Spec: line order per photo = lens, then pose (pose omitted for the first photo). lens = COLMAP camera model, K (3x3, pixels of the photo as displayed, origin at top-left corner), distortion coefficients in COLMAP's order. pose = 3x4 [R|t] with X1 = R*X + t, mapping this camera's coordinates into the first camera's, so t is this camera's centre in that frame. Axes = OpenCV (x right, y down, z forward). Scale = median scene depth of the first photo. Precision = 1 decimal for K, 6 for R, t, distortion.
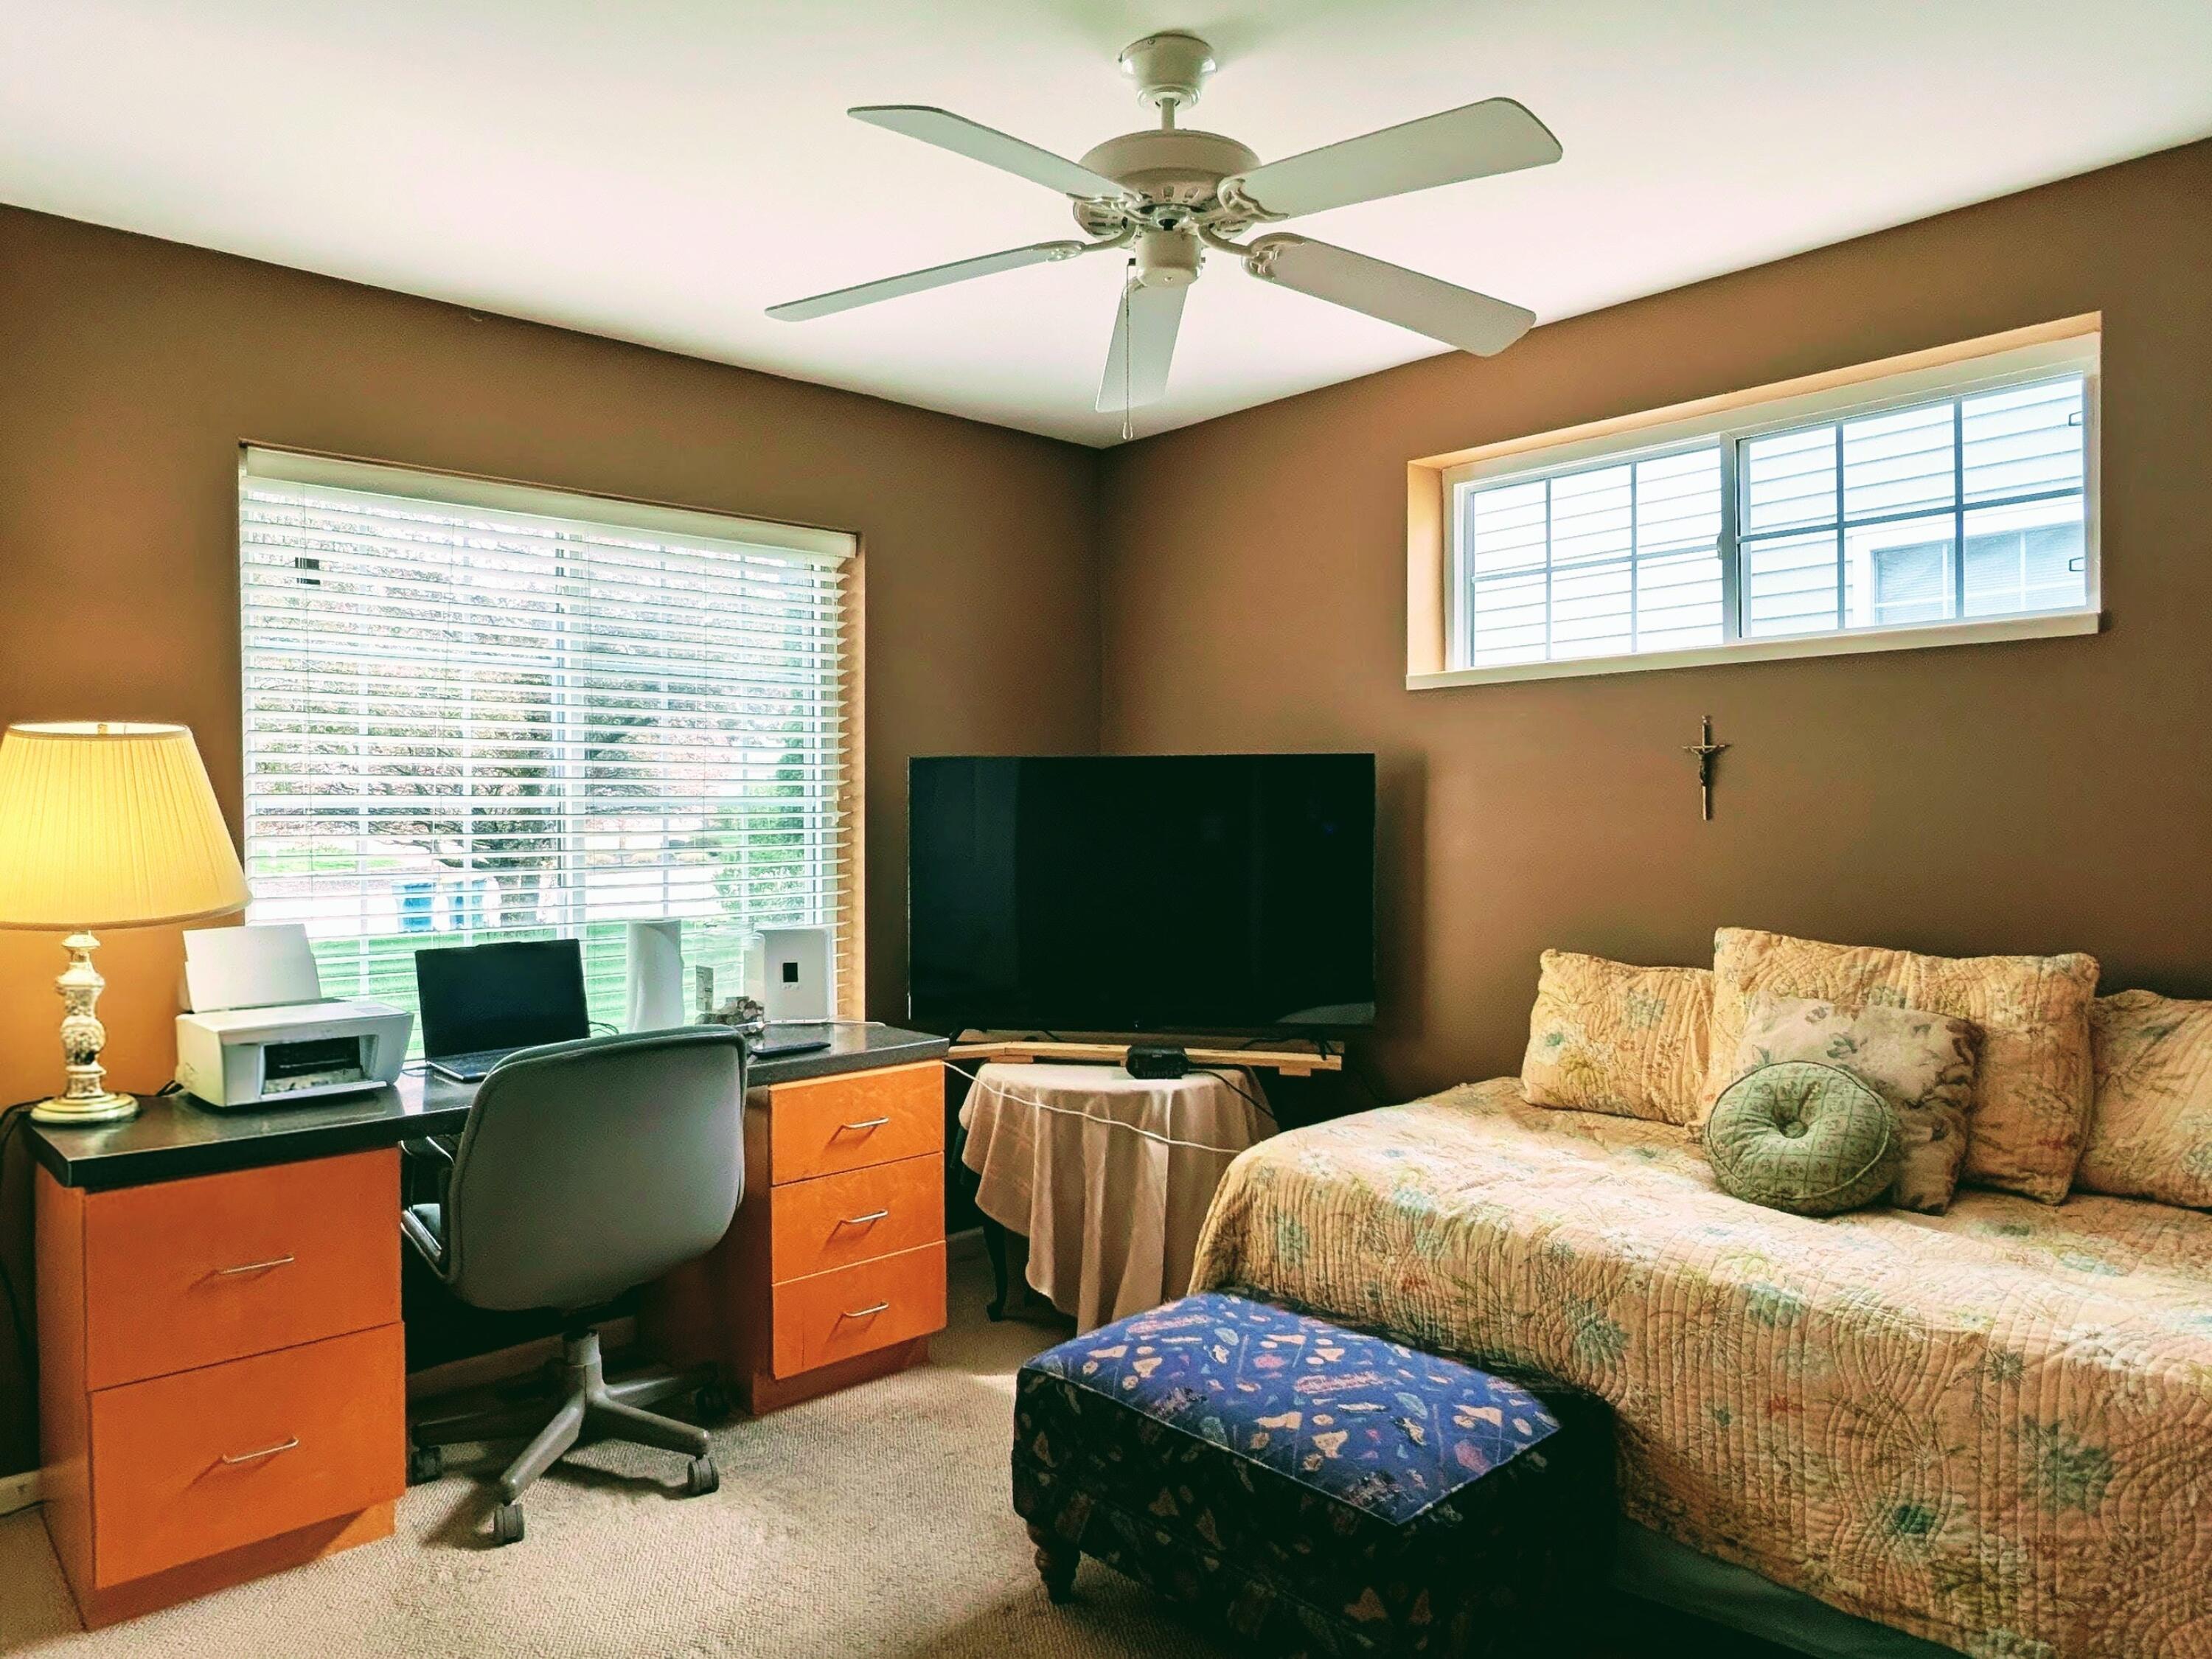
lens RADIAL K [[1421.2, 0, 1102.0], [0, 1421.2, 819.1], [0, 0, 1]] dist [-0.000138, -0.007296]
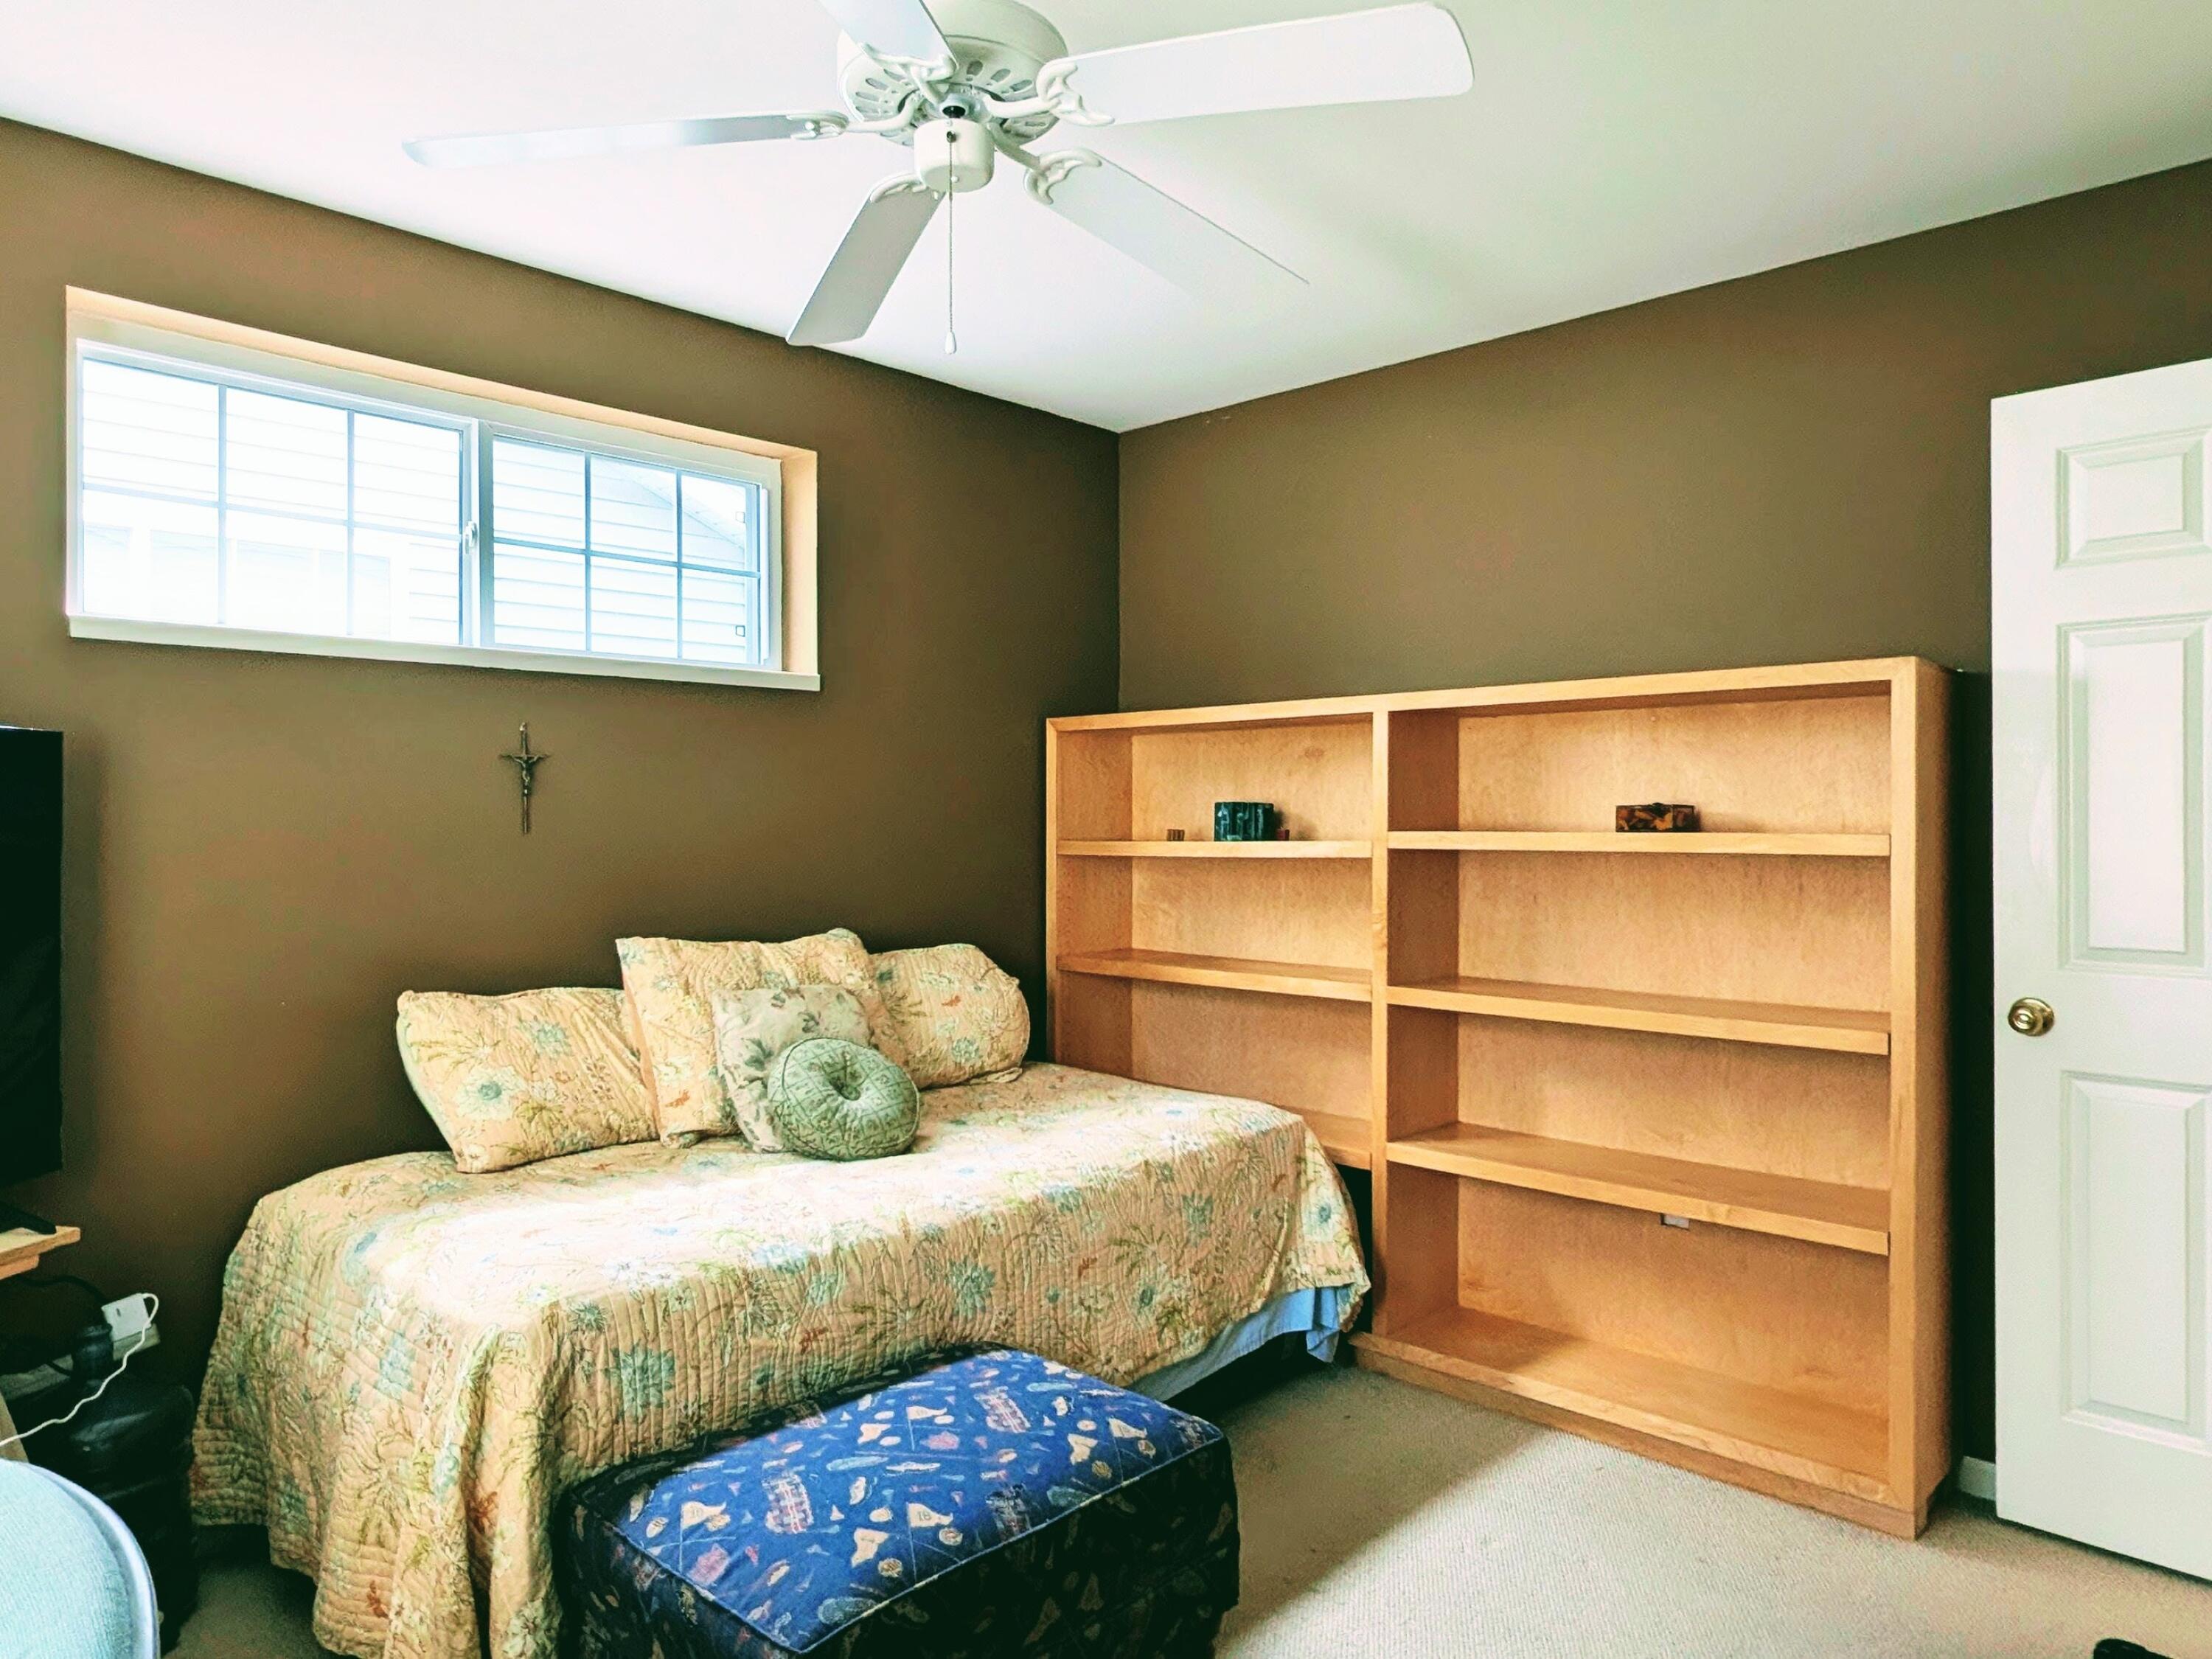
lens RADIAL K [[1421.2, 0, 1102.0], [0, 1421.2, 819.1], [0, 0, 1]] dist [-0.000138, -0.007296]
pose [[-0.061105, 0.008187, 0.998098, -0.668287], [0.008177, 0.999937, -0.007701, 0.002415], [-0.998098, 0.007691, -0.061168, 0.824218]]
